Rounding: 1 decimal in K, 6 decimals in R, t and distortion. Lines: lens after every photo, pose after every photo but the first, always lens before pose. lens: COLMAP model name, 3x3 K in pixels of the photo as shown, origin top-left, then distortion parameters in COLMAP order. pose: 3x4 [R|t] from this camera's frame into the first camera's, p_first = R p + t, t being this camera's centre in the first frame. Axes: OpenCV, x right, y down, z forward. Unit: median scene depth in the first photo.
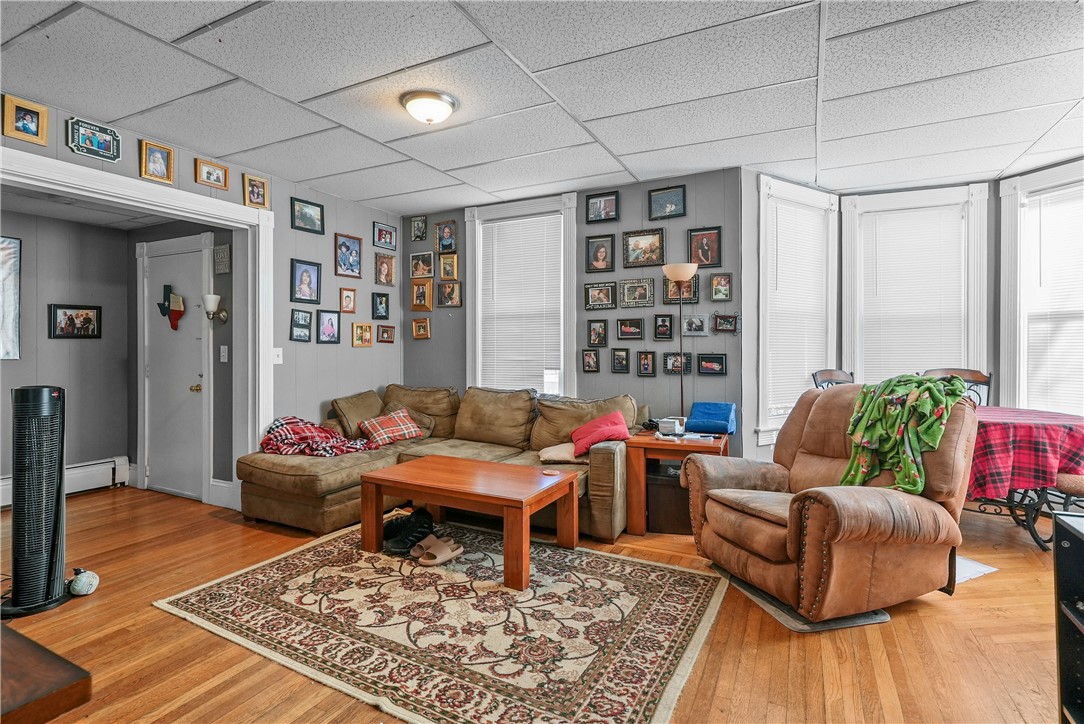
lens RADIAL K [[523.8, 0, 545.3], [0, 523.8, 342.3], [0, 0, 1]] dist [-0.002472, 0.000731]
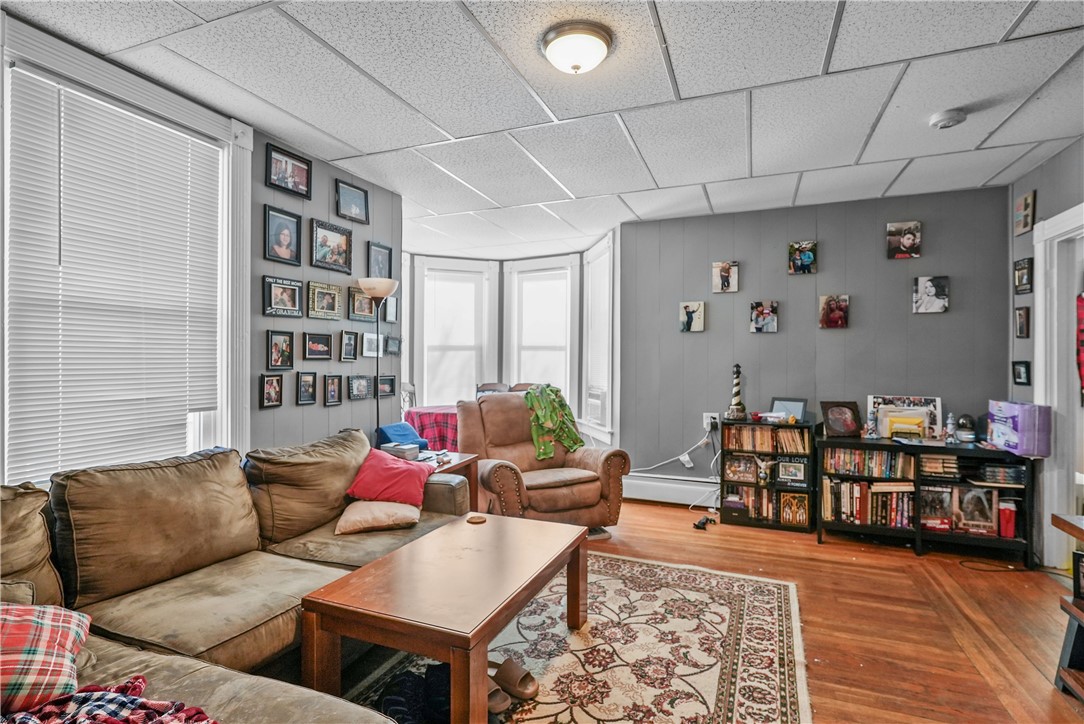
lens RADIAL K [[523.8, 0, 542.7], [0, 523.8, 363.1], [0, 0, 1]] dist [-0.002472, 0.000731]
pose [[-0.083118, -0.000589, 0.996540, -0.939384], [-0.006456, 0.999979, 0.000053, -0.004296], [-0.996519, -0.006429, -0.083120, 1.082187]]
